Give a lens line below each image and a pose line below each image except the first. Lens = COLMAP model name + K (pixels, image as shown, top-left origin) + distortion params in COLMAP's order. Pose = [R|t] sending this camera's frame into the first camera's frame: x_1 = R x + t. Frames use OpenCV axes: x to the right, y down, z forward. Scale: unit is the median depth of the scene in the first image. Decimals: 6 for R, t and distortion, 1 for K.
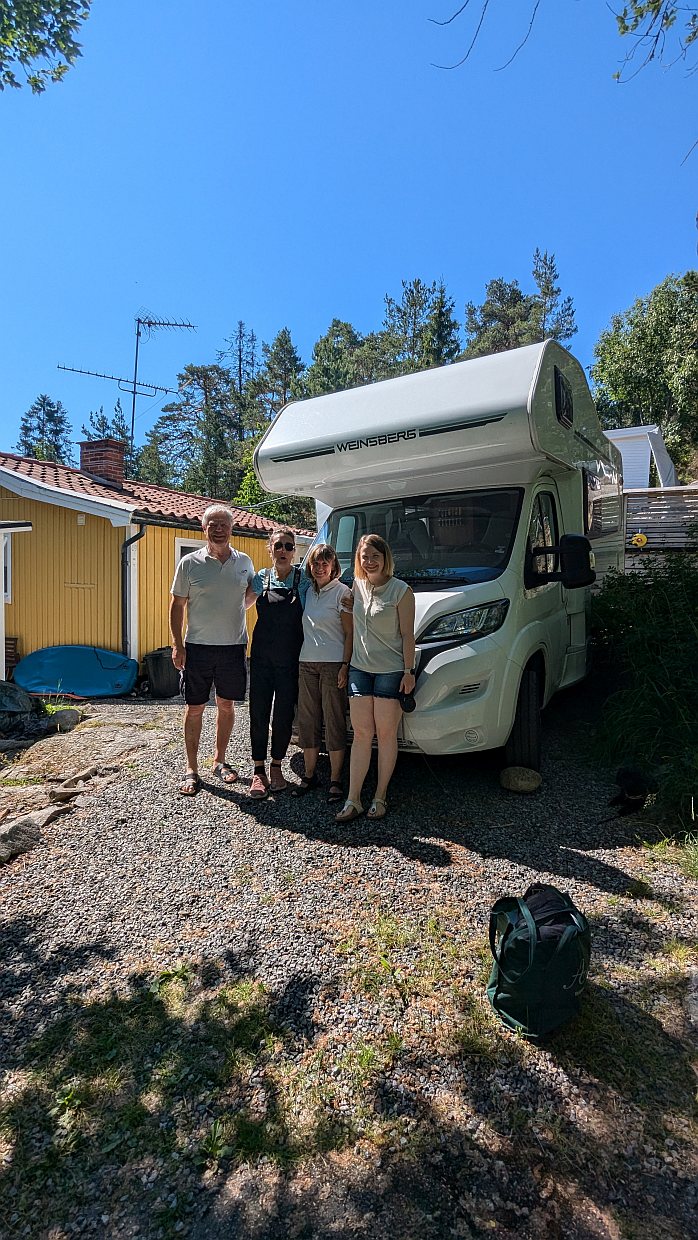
lens RADIAL K [[595.9, 0, 348.1], [0, 595.9, 612.7], [0, 0, 1]] dist [-0.001288, 0.000069]
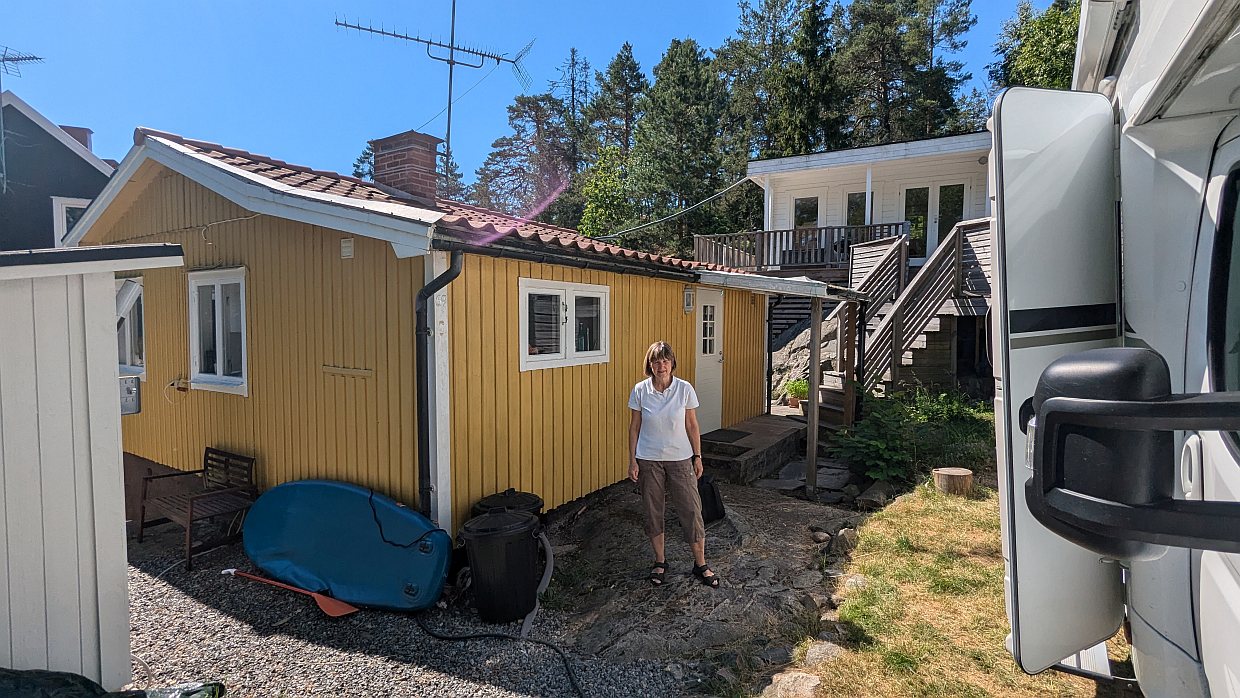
lens RADIAL K [[595.9, 0, 621.1], [0, 595.9, 353.9], [0, 0, 1]] dist [-0.001288, 0.000069]
pose [[0.995602, -0.011475, -0.092983, -0.033728], [0.011520, 0.999934, -0.000057, -0.012806], [0.092977, -0.001014, 0.995668, 0.106957]]
